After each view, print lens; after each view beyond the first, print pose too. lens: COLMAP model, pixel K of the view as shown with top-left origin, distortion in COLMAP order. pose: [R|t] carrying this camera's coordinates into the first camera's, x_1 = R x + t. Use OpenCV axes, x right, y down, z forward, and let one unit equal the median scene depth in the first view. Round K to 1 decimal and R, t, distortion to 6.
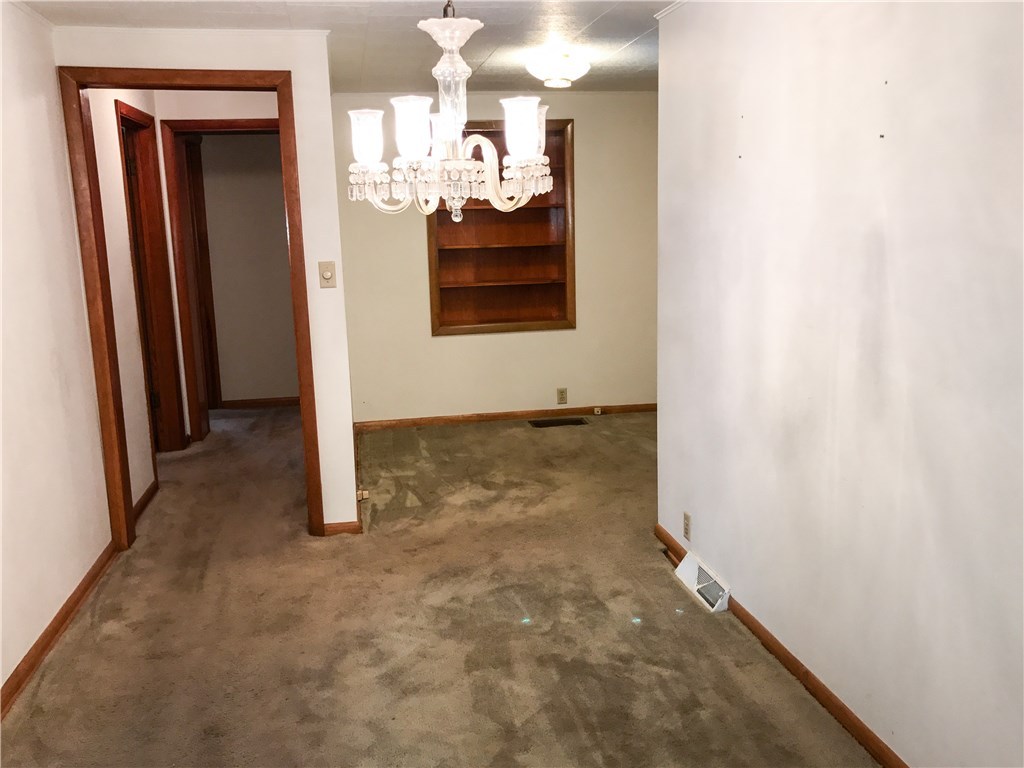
lens RADIAL K [[924.3, 0, 514.3], [0, 924.3, 390.8], [0, 0, 1]] dist [0.035038, -0.020284]
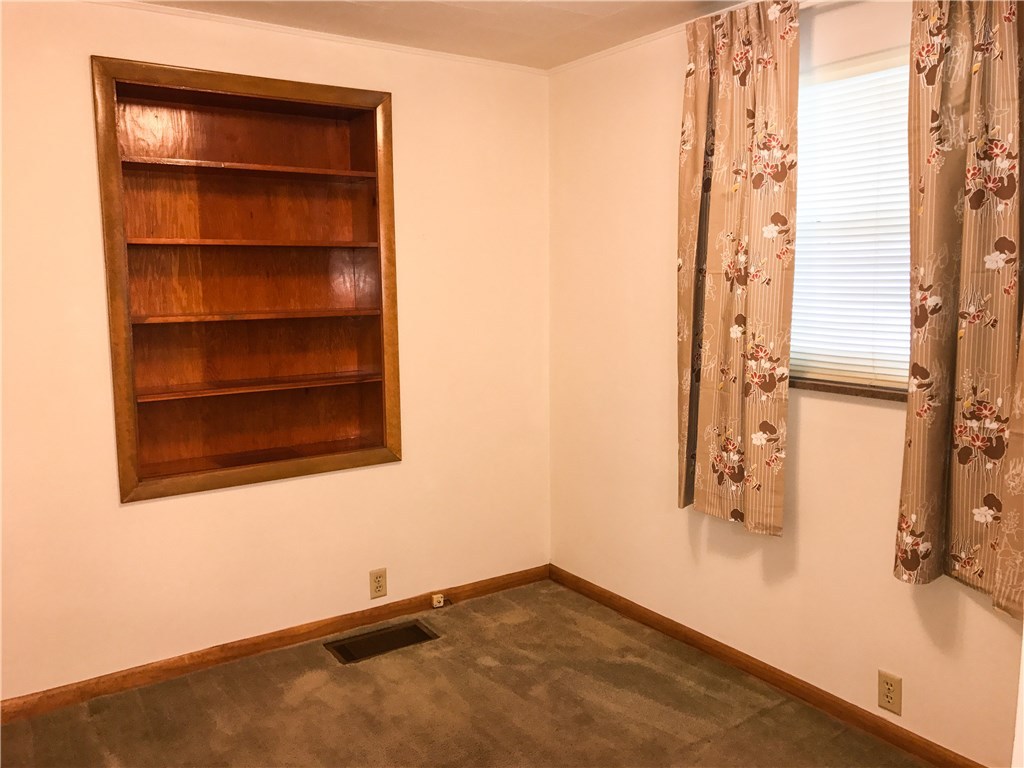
lens RADIAL K [[854.9, 0, 510.6], [0, 854.9, 374.5], [0, 0, 1]] dist [0.037334, -0.030507]
pose [[0.922582, -0.033133, 0.384377, -0.070115], [0.066214, 0.995121, -0.073149, -0.077572], [-0.380078, 0.092937, 0.920274, 0.491837]]
